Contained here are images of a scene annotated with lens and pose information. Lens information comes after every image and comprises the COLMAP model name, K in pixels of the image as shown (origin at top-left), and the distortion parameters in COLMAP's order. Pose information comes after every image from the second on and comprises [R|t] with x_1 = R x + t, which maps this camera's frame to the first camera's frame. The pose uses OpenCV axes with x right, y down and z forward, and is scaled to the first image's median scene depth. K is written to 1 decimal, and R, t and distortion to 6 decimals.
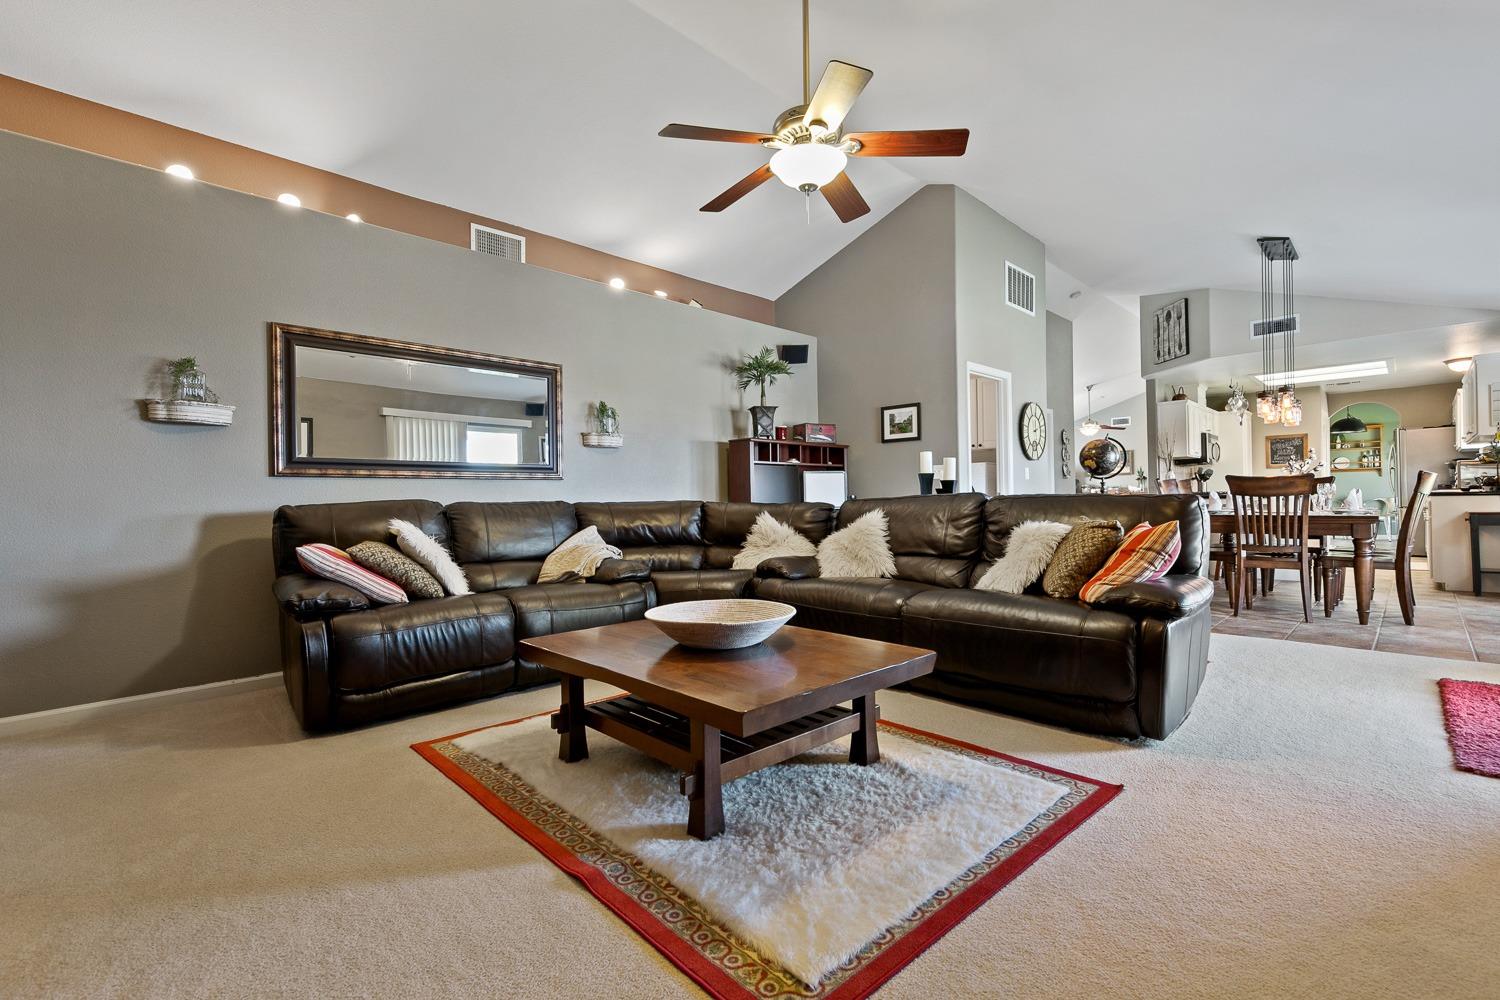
lens RADIAL K [[650.5, 0, 750.0], [0, 650.5, 500.0], [0, 0, 1]] dist [0.001776, -0.000134]
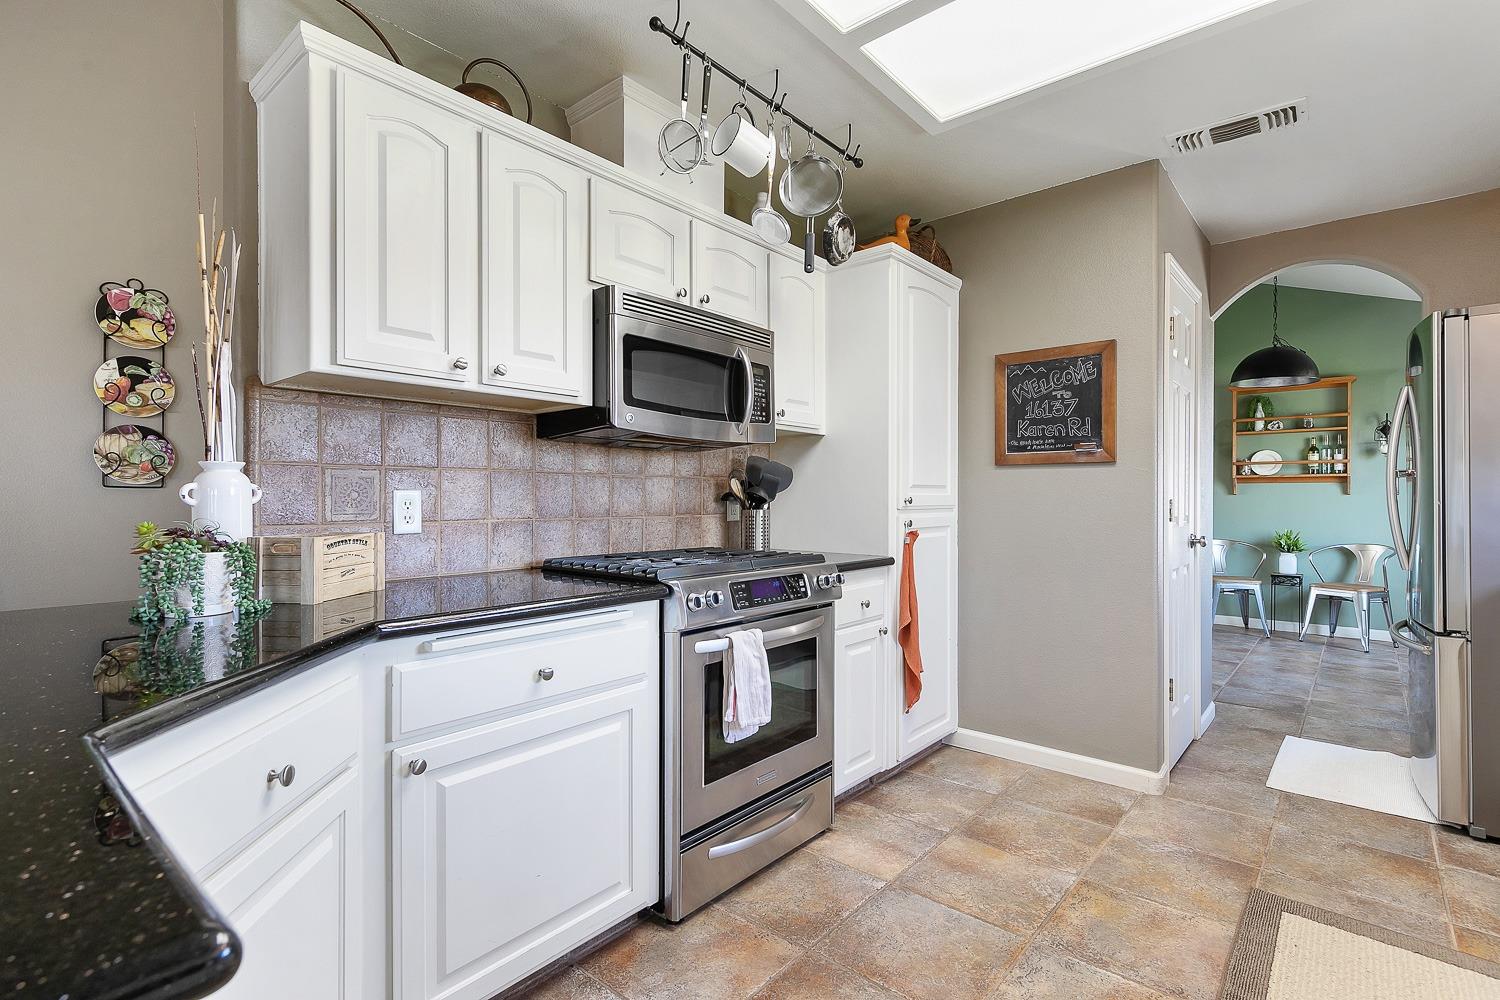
lens RADIAL K [[710.5, 0, 750.0], [0, 710.5, 500.0], [0, 0, 1]] dist [0.003400, 0.000658]
pose [[0.996262, 0.017939, 0.084497, 0.685773], [-0.017966, 0.999838, -0.000443, -0.032691], [-0.084491, -0.001076, 0.996424, 0.722572]]
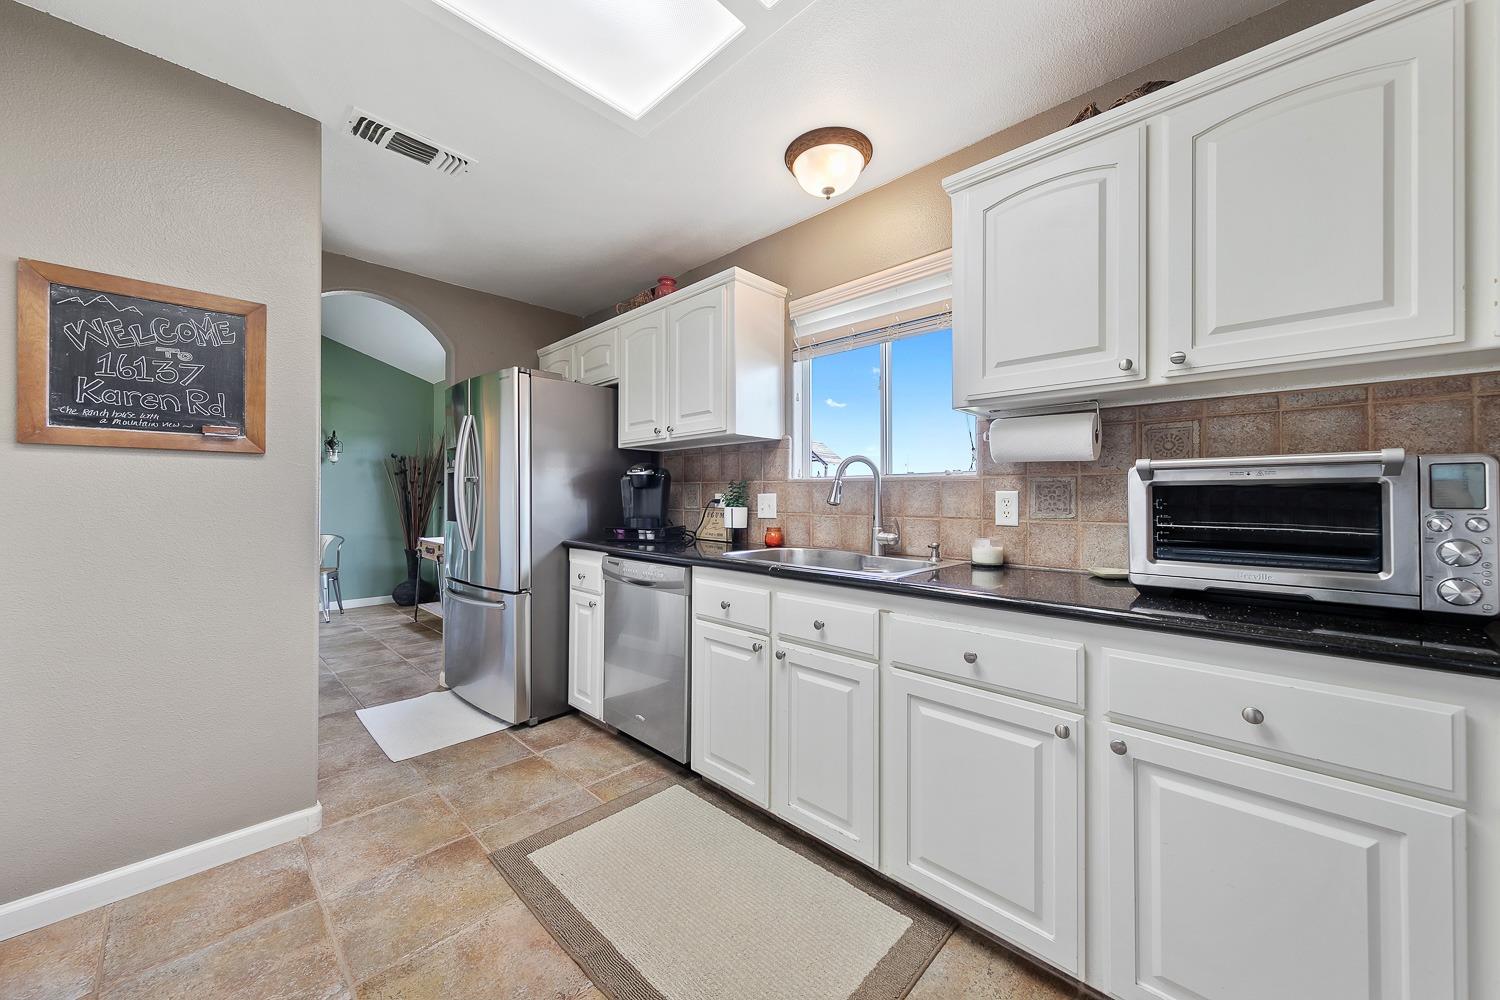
lens RADIAL K [[547.2, 0, 753.8], [0, 547.2, 492.3], [0, 0, 1]] dist [0.001349, 0.000196]
pose [[-0.031055, 0.026735, 0.999160, 0.670083], [0.001318, 0.999642, -0.026707, -0.033063], [-0.999517, 0.000488, -0.031079, 0.844672]]
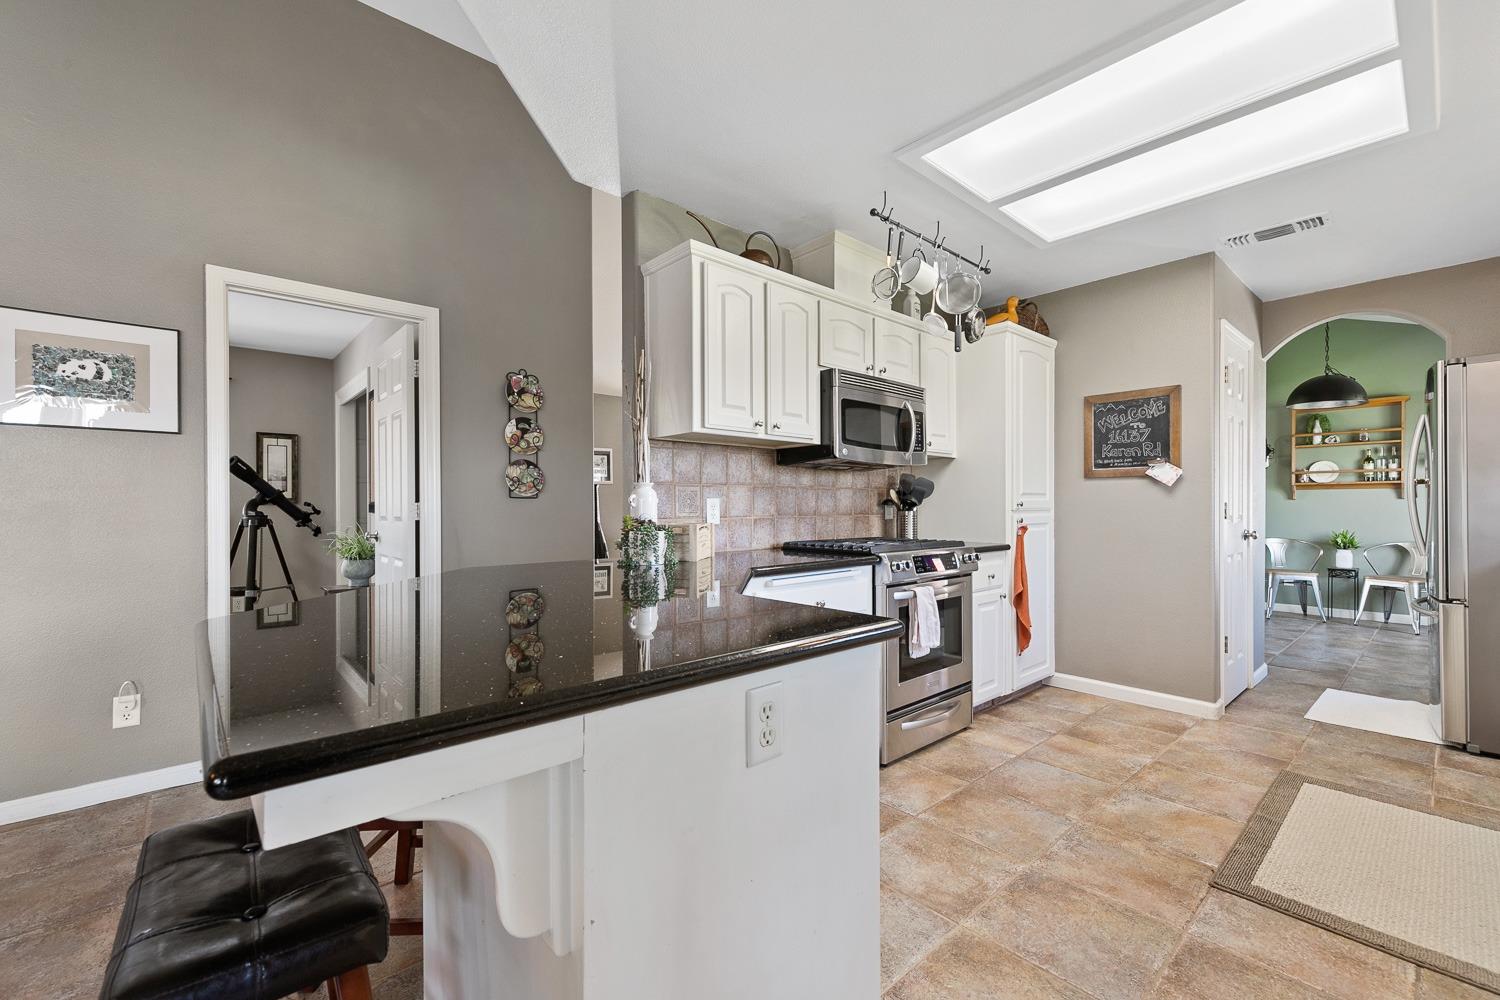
lens RADIAL K [[623.9, 0, 747.0], [0, 623.9, 510.0], [0, 0, 1]] dist [0.003367, -0.000287]
pose [[0.998627, 0.014072, -0.050451, 0.634935], [-0.013843, 0.999892, 0.004888, -0.029905], [0.050515, -0.004183, 0.998715, 0.638801]]
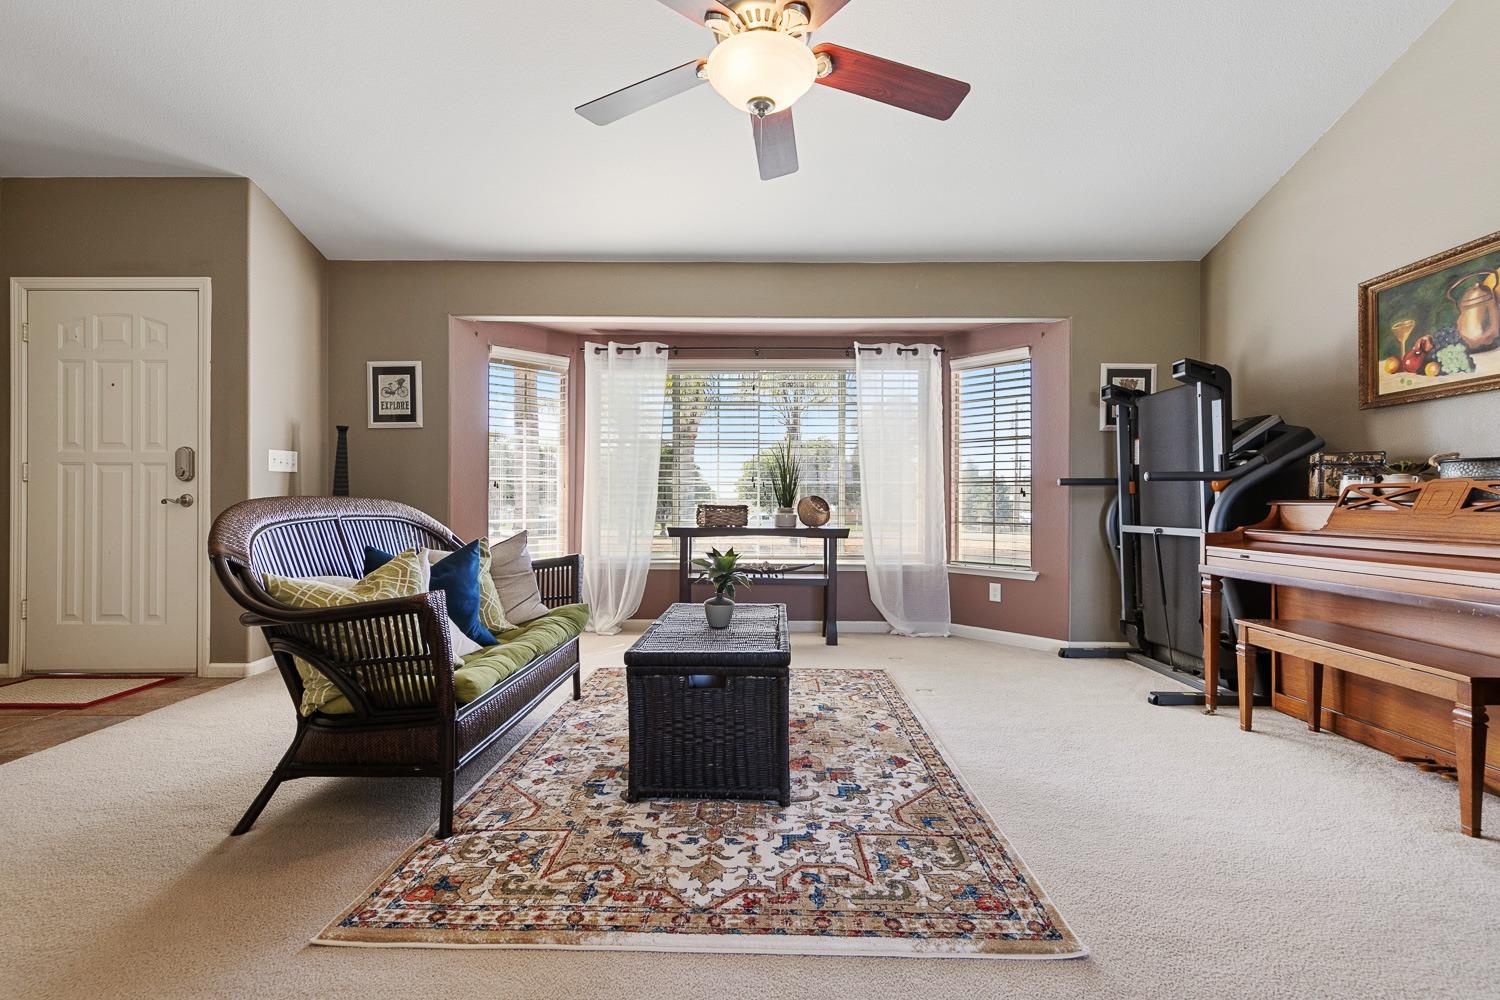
lens RADIAL K [[642.9, 0, 750.0], [0, 642.9, 500.0], [0, 0, 1]] dist [0.007512, -0.000052]
pose [[0.703624, 0.019641, -0.710301, 0.893296], [-0.017352, 0.999795, 0.010456, -0.016461], [0.710361, 0.004968, 0.703820, 1.272291]]
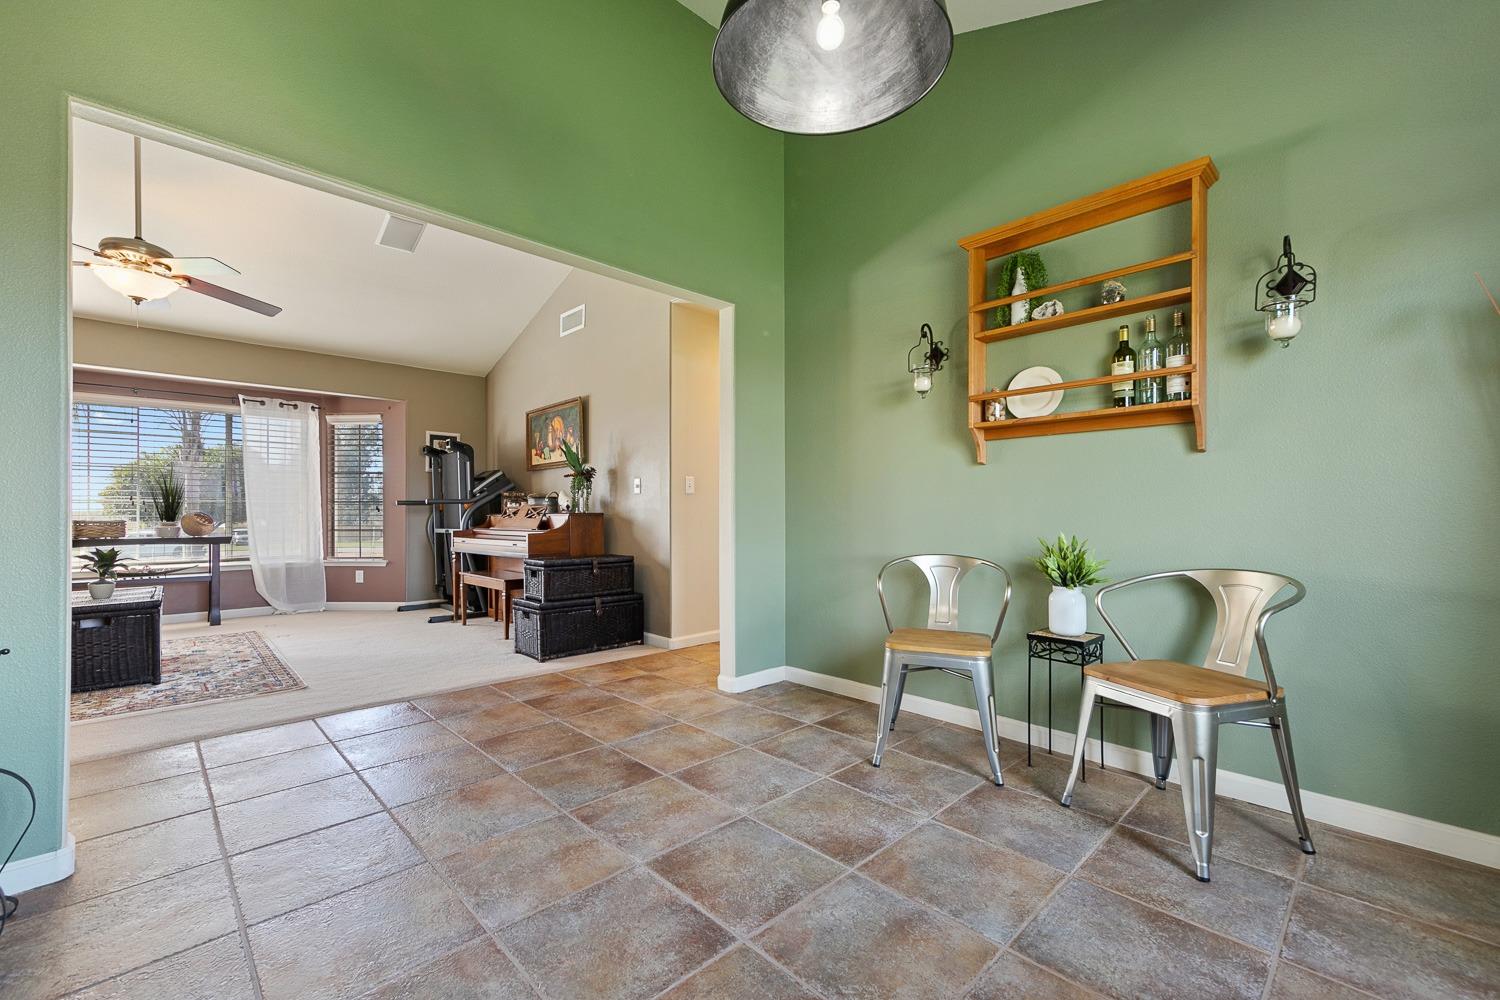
lens RADIAL K [[626.9, 0, 736.5], [0, 626.9, 510.3], [0, 0, 1]] dist [0.001631, 0.000115]
pose [[0.999716, 0.014291, -0.019056, 1.097310], [-0.014367, 0.999890, -0.003818, -0.021969], [0.018999, 0.004090, 0.999811, 1.068506]]
